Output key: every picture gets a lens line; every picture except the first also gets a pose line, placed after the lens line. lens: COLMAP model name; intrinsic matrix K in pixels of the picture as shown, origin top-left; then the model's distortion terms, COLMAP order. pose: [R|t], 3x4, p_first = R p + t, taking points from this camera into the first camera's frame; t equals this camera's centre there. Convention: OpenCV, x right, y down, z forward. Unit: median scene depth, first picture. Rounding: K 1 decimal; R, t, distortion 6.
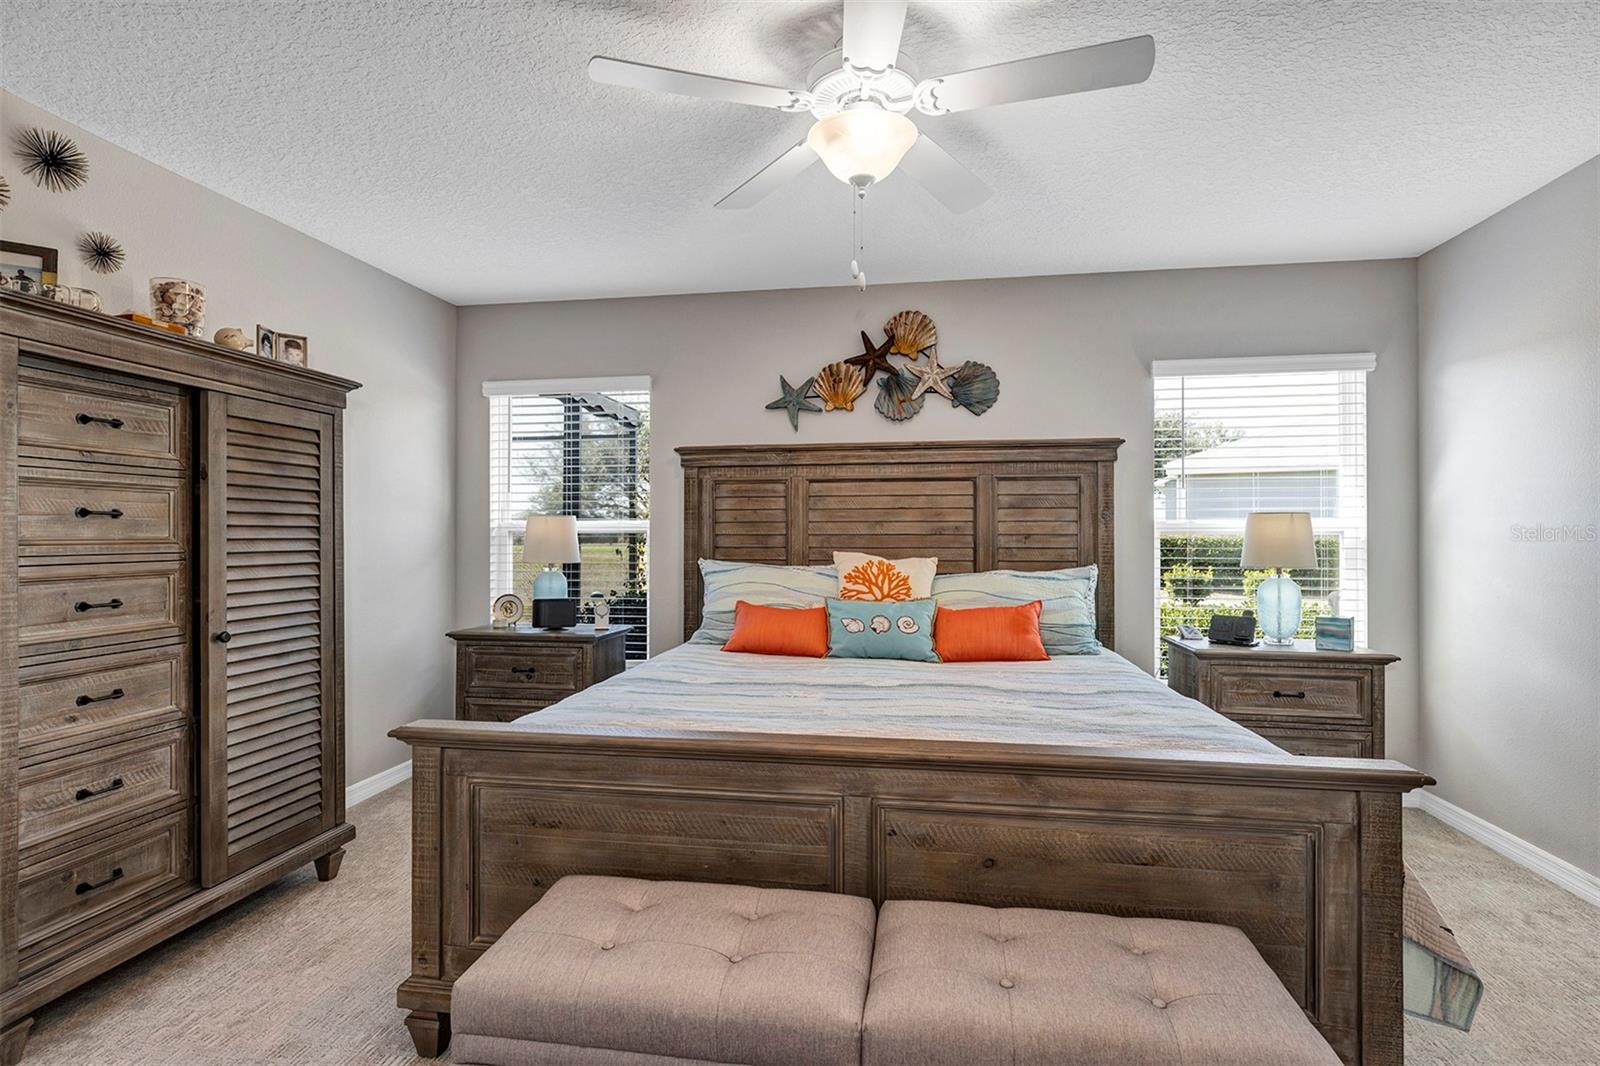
lens RADIAL K [[787.2, 0, 795.1], [0, 787.2, 537.5], [0, 0, 1]] dist [0.001010, -0.000625]
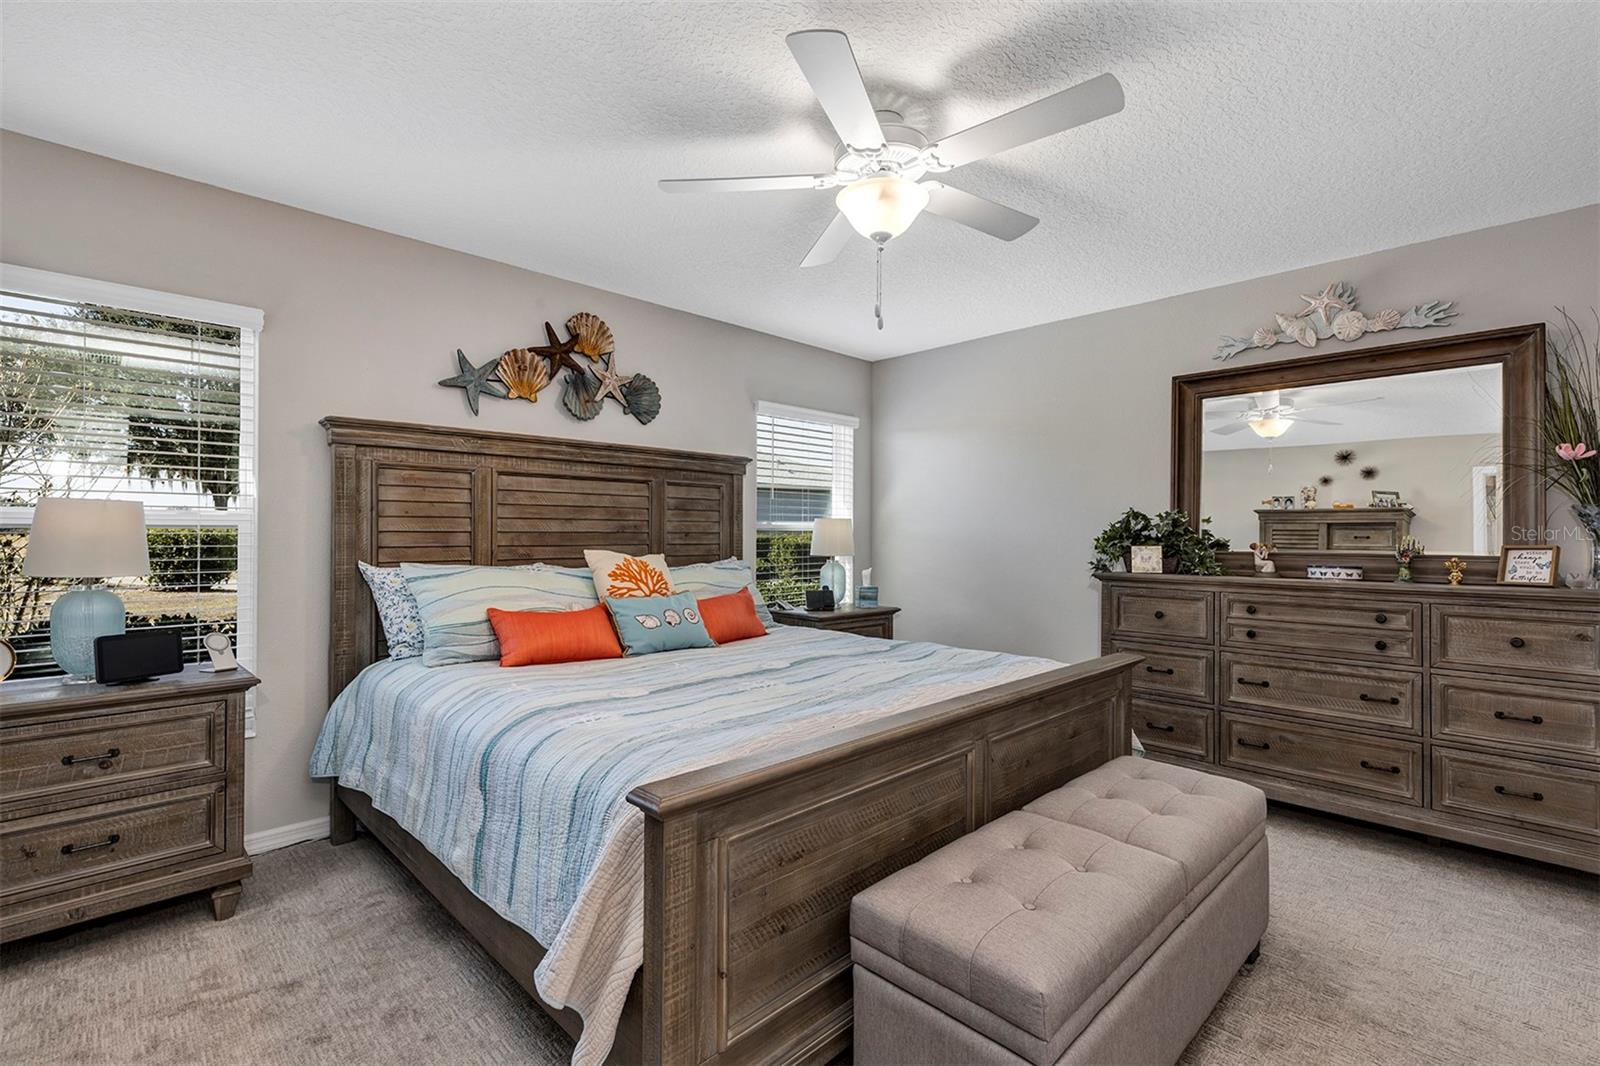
lens RADIAL K [[712.7, 0, 798.2], [0, 712.7, 528.1], [0, 0, 1]] dist [0.001317, -0.001060]
pose [[0.593923, 0.008015, 0.804482, -0.440955], [-0.001803, 0.999961, -0.008631, -0.001684], [-0.804520, 0.003675, 0.593915, 0.234078]]
